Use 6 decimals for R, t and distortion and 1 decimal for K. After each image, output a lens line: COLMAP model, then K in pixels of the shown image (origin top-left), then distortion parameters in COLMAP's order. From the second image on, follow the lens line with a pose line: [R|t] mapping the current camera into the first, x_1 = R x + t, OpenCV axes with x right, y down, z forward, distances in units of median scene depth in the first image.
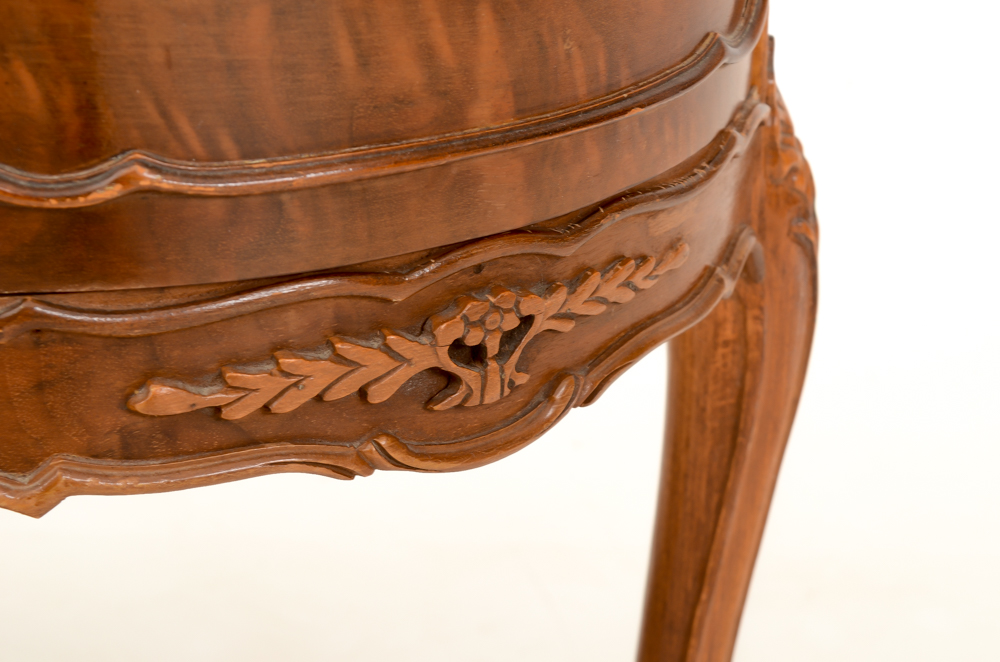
lens RADIAL K [[2202.9, 0, 508.5], [0, 2202.9, 328.3], [0, 0, 1]] dist [0.066973, 0.000000]
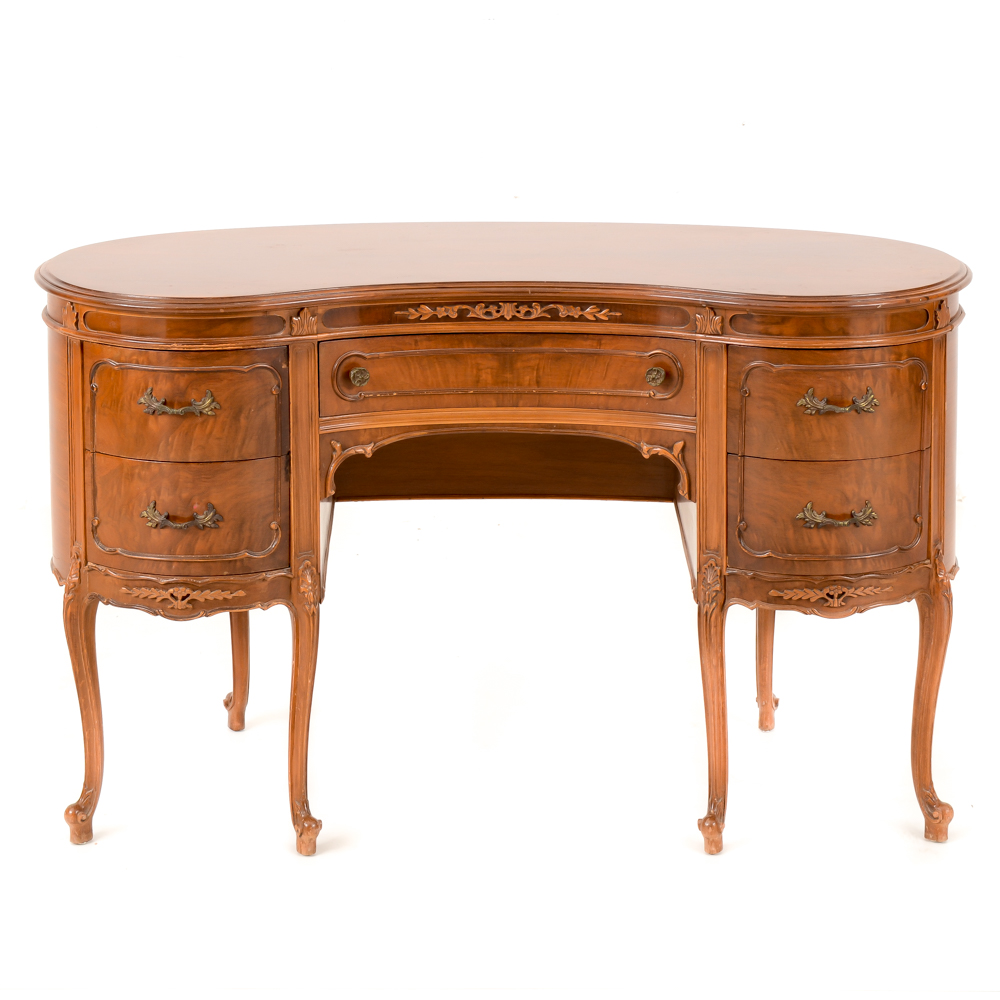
lens RADIAL K [[3108.8, 0, 500.4], [0, 3108.8, 499.2], [0, 0, 1]] dist [-0.275537, 0.000000]
pose [[0.828089, 0.120640, -0.547462, 3.509837], [-0.192580, 0.978357, -0.075703, 0.519910], [0.526480, 0.168119, 0.833400, -5.930757]]
